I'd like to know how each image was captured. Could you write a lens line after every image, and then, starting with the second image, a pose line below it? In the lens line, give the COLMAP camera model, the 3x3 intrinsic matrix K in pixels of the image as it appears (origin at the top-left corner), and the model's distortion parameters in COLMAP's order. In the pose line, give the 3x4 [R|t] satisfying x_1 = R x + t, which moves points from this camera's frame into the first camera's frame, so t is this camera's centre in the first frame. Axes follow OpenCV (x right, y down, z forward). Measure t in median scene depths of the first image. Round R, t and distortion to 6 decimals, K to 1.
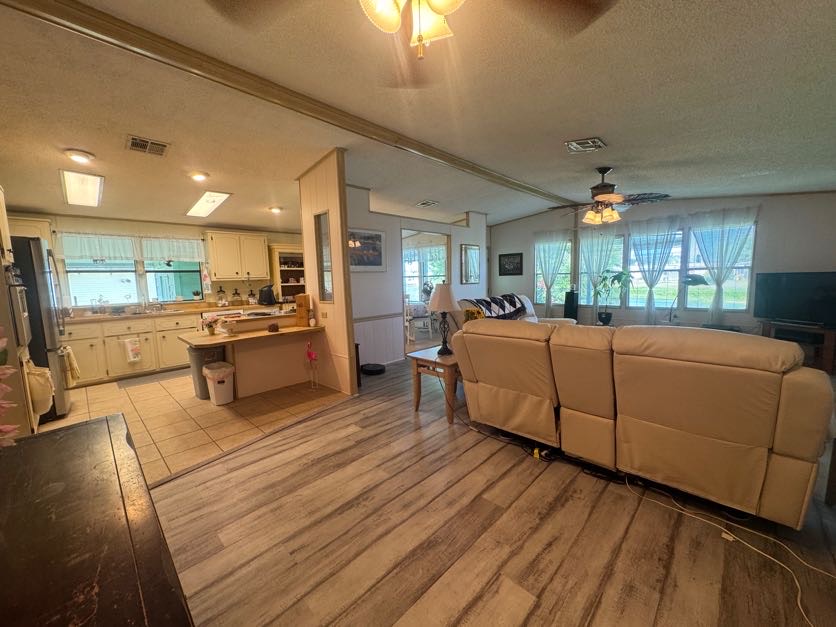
lens RADIAL K [[332.5, 0, 417.6], [0, 332.5, 314.0], [0, 0, 1]] dist [-0.001143, -0.000096]
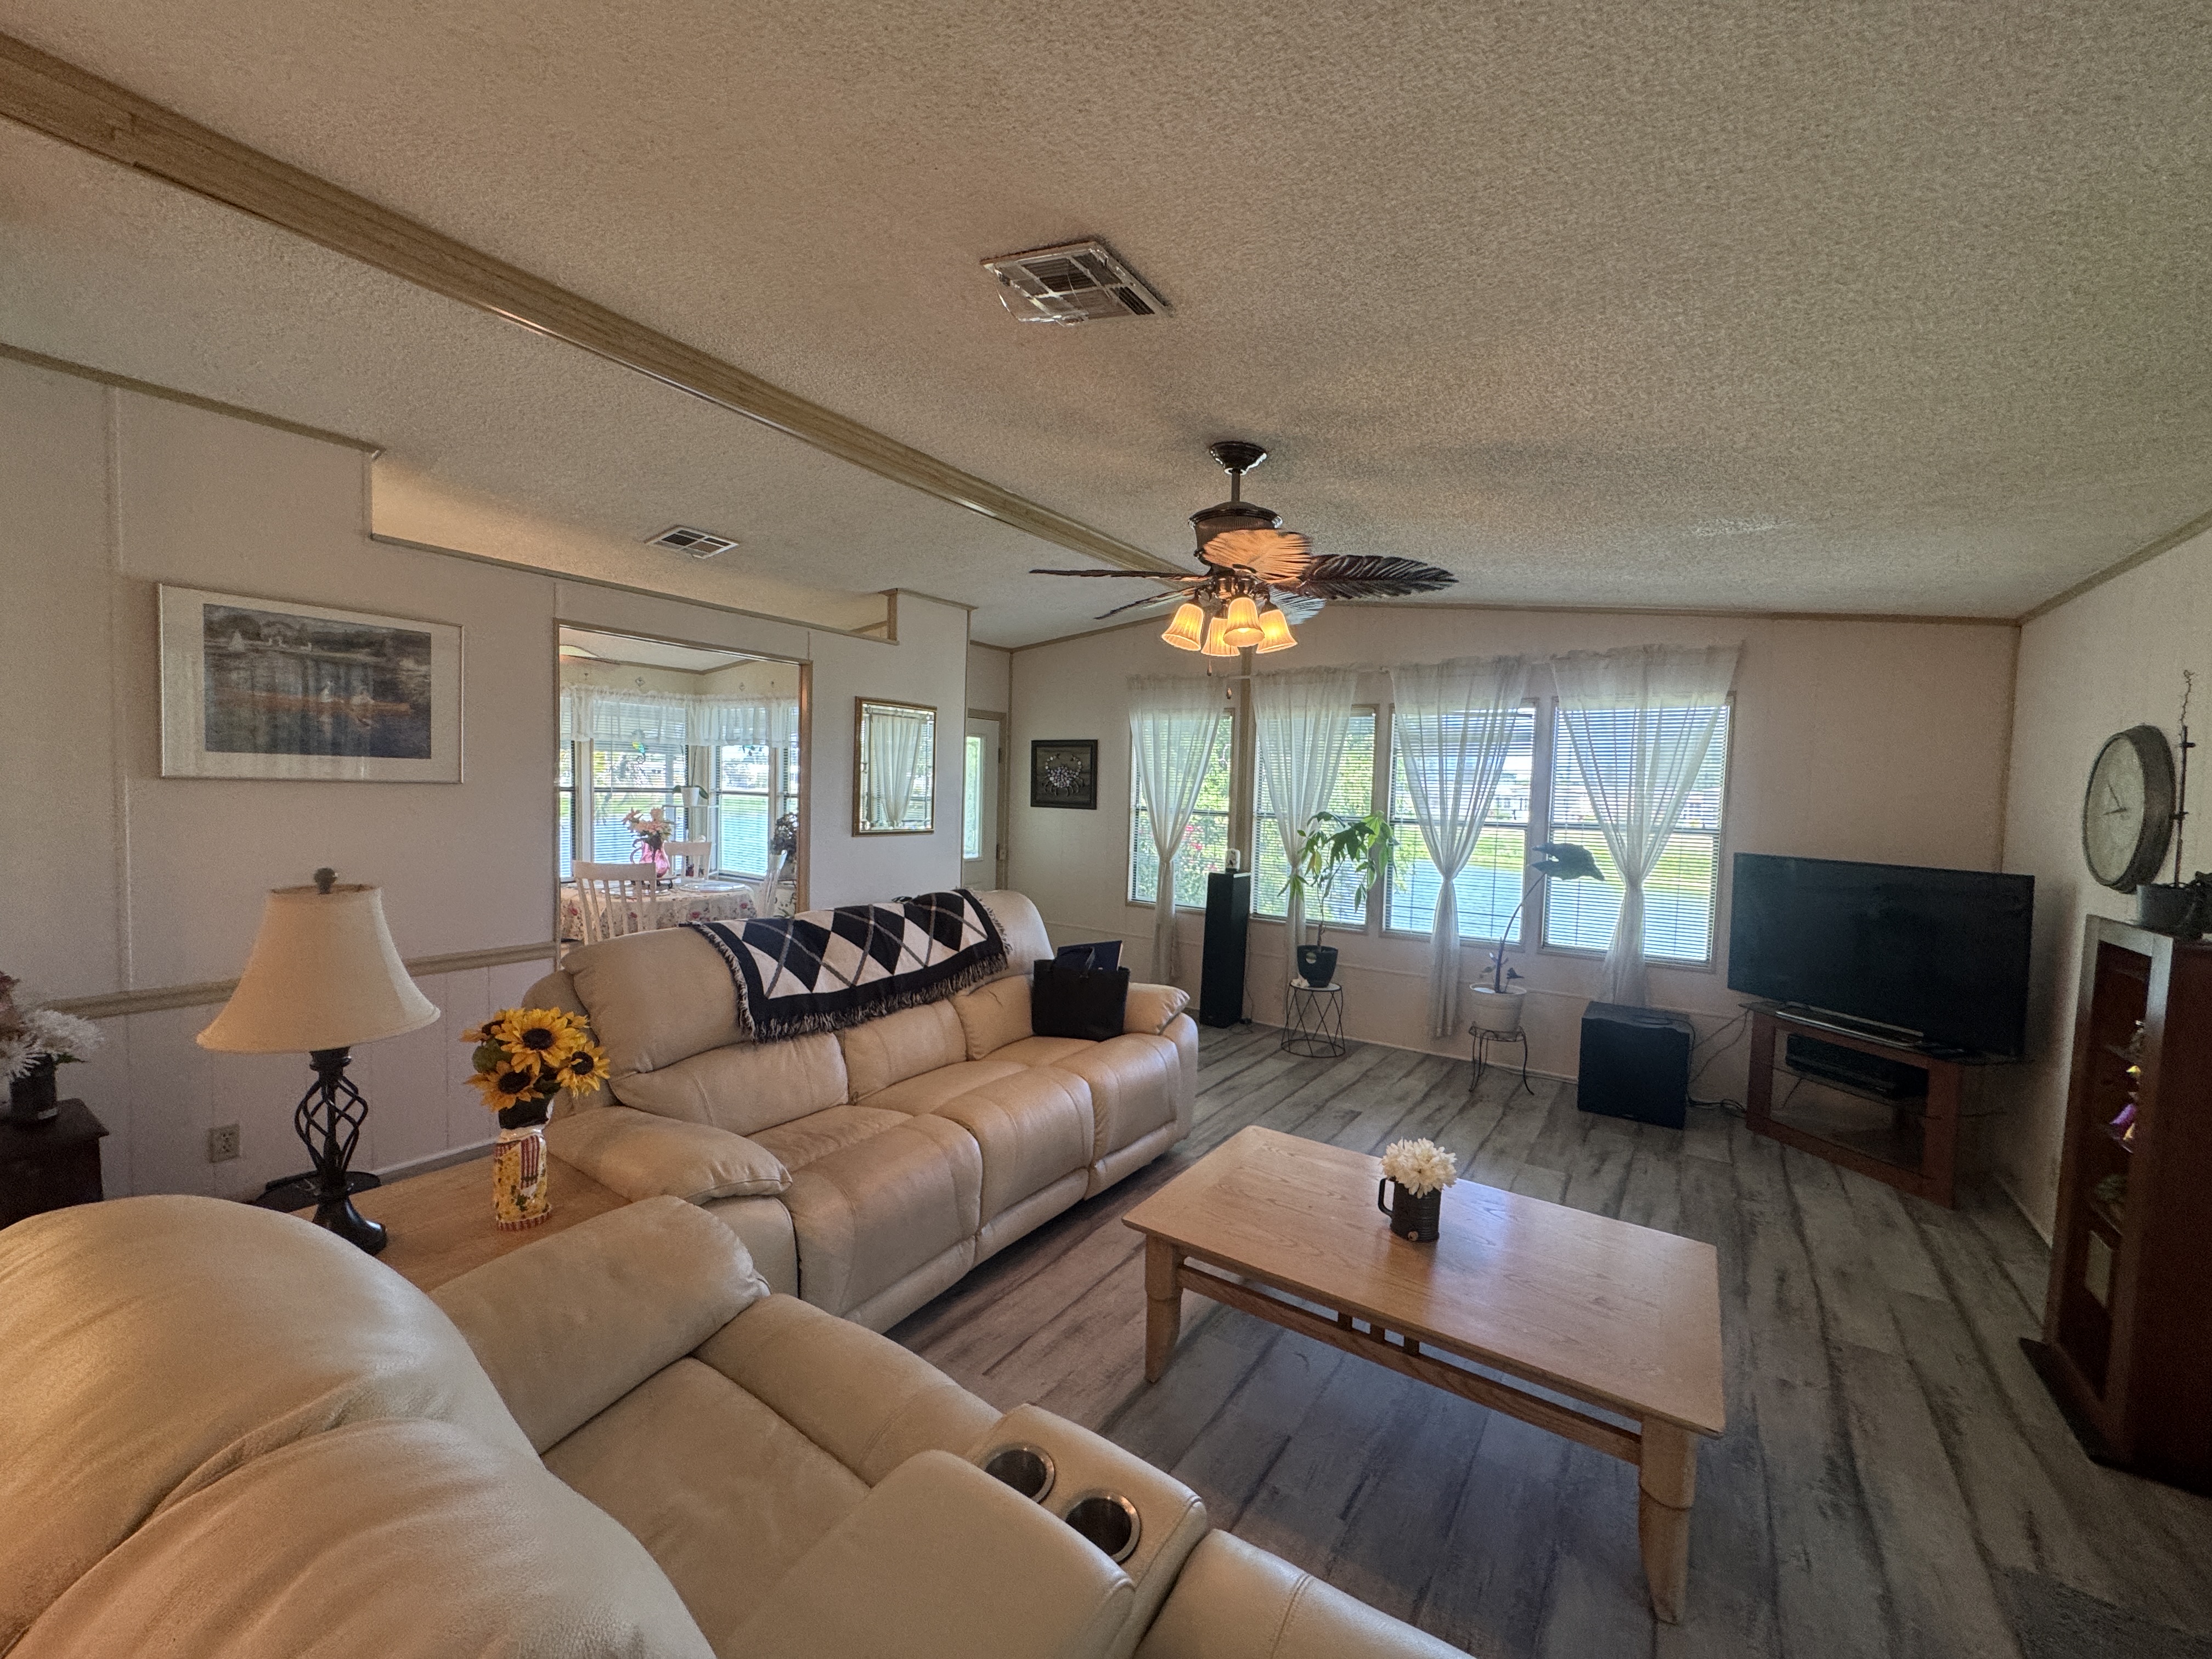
lens RADIAL K [[882.3, 0, 1101.4], [0, 882.3, 834.1], [0, 0, 1]] dist [-0.000787, -0.000226]
pose [[0.983210, 0.046015, 0.176581, 0.270854], [-0.036236, 0.997647, -0.058209, -0.069806], [-0.178843, 0.050833, 0.982563, 0.273894]]
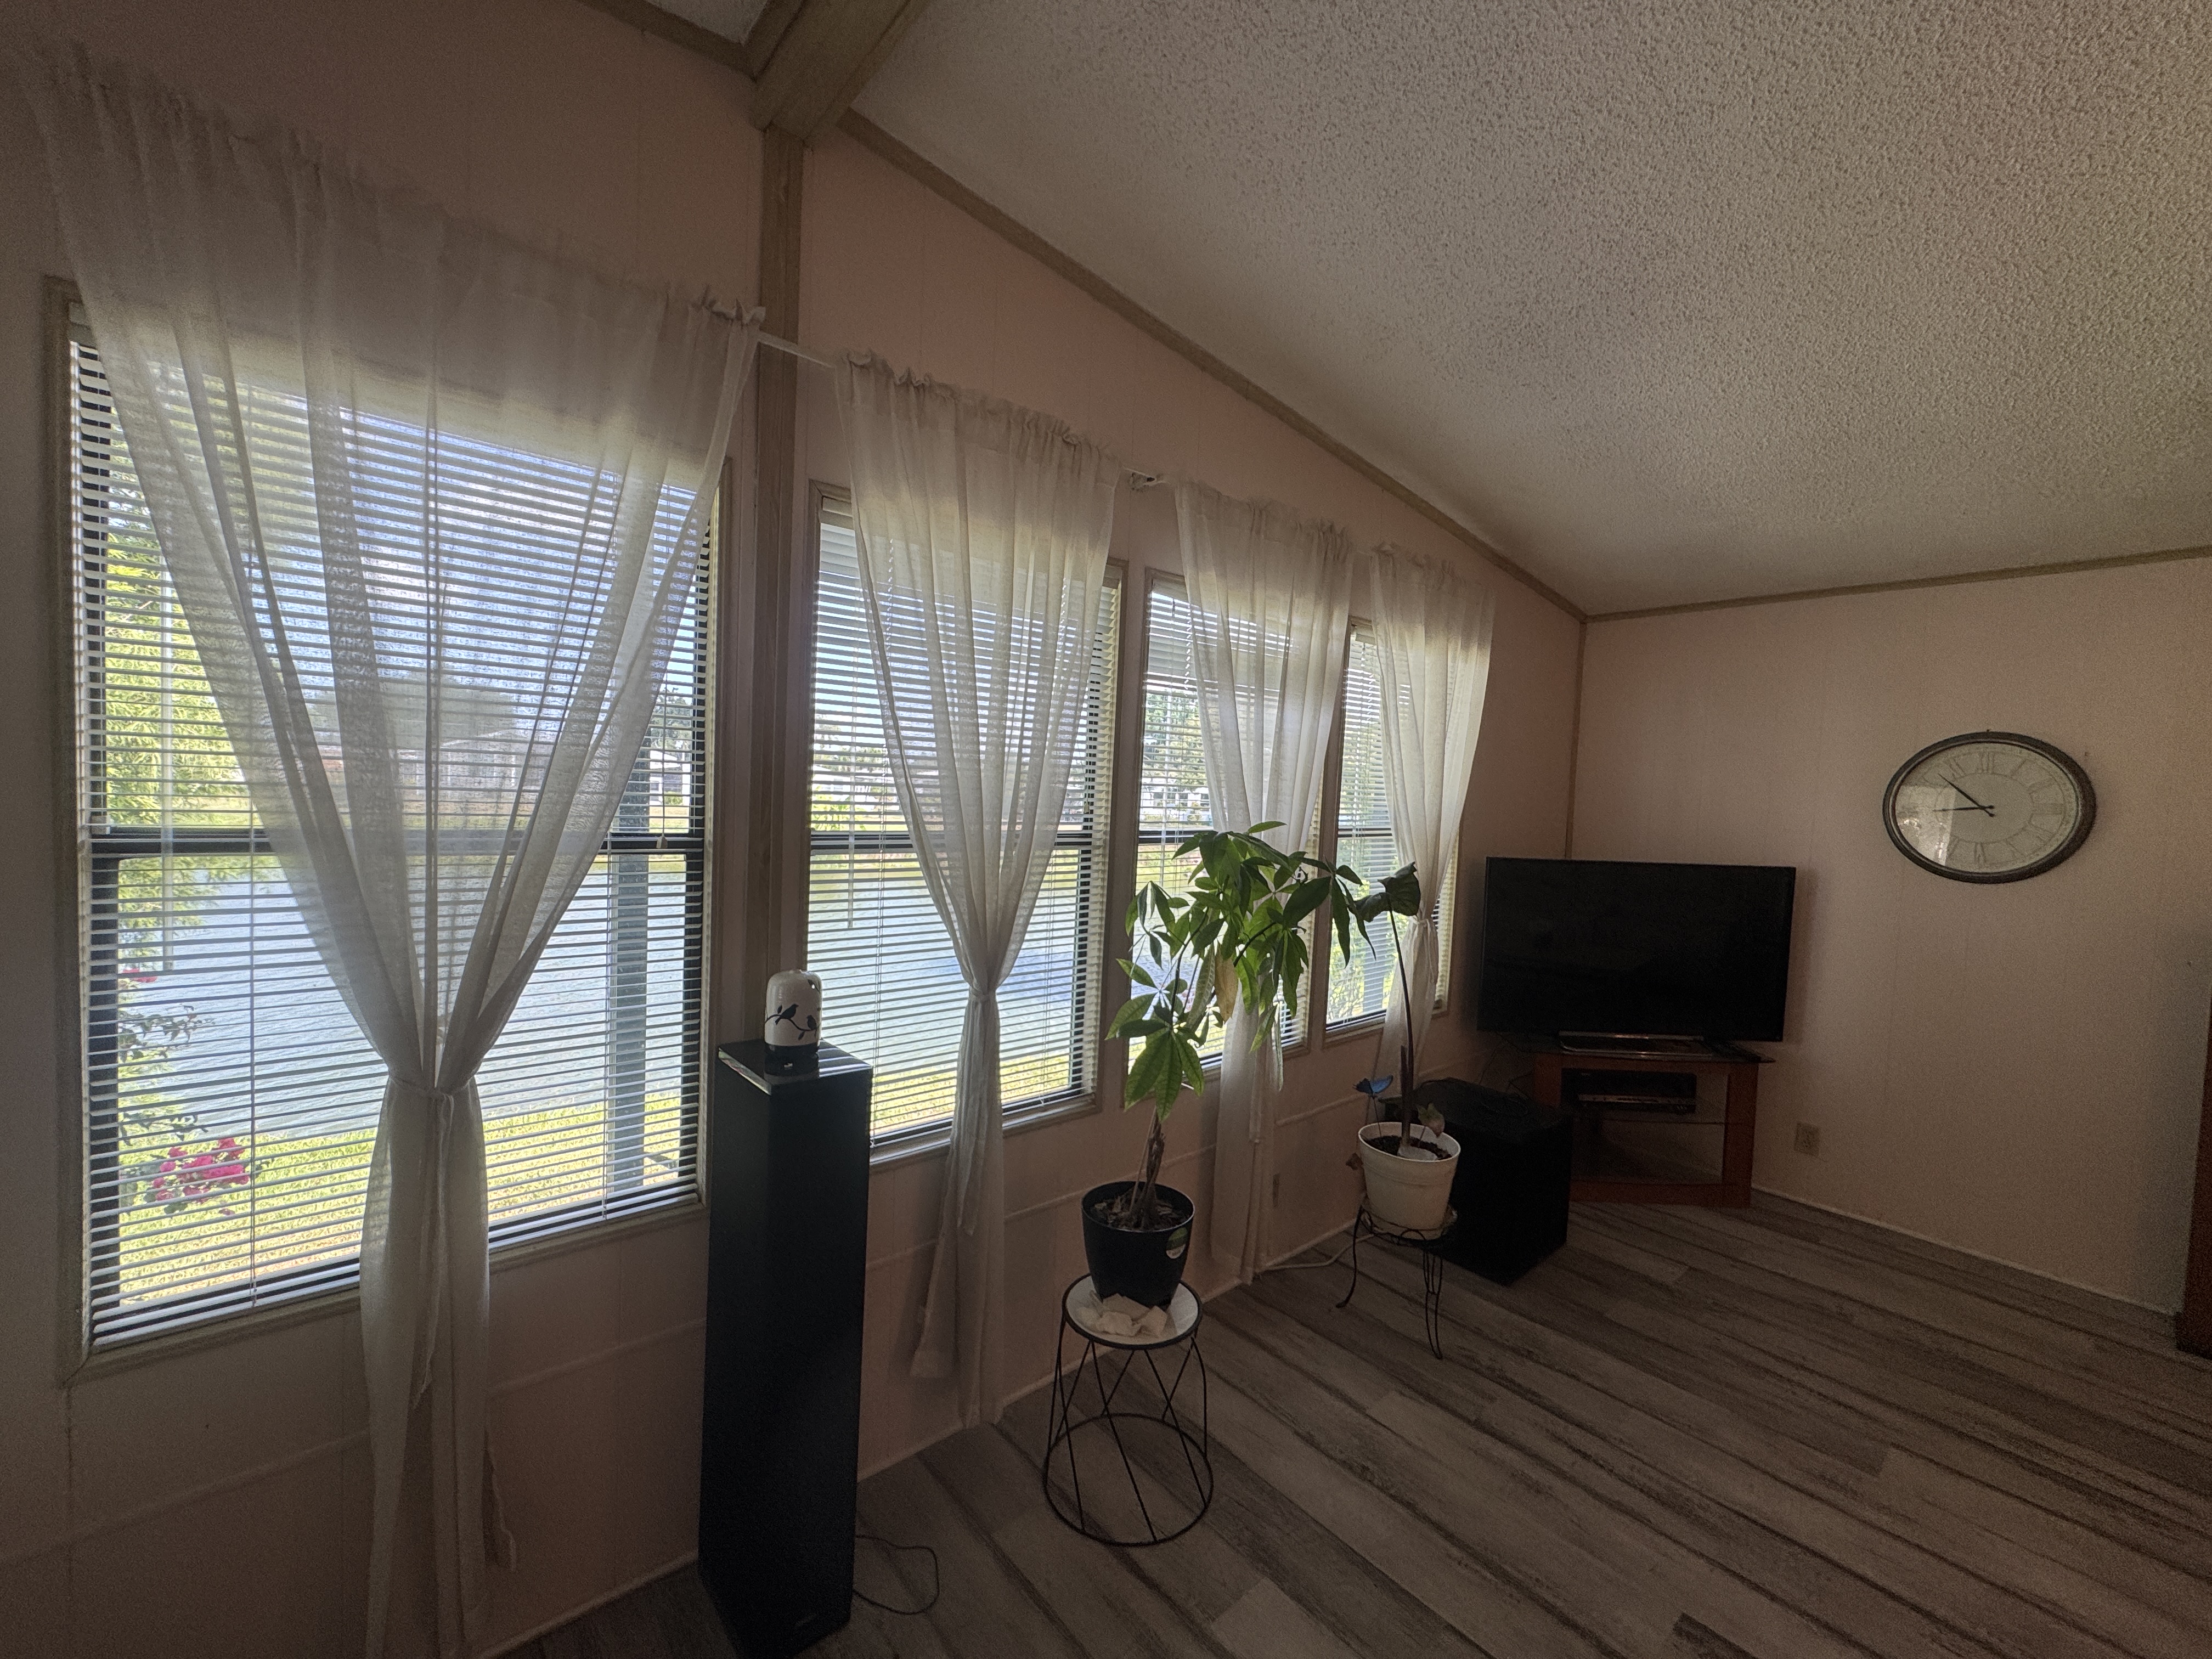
lens RADIAL K [[882.3, 0, 1101.4], [0, 882.3, 834.1], [0, 0, 1]] dist [-0.000787, -0.000226]
pose [[0.097472, -0.023165, 0.994969, 0.335372], [0.071531, 0.997307, 0.016212, -0.174621], [-0.992664, 0.069591, 0.098866, 1.239528]]
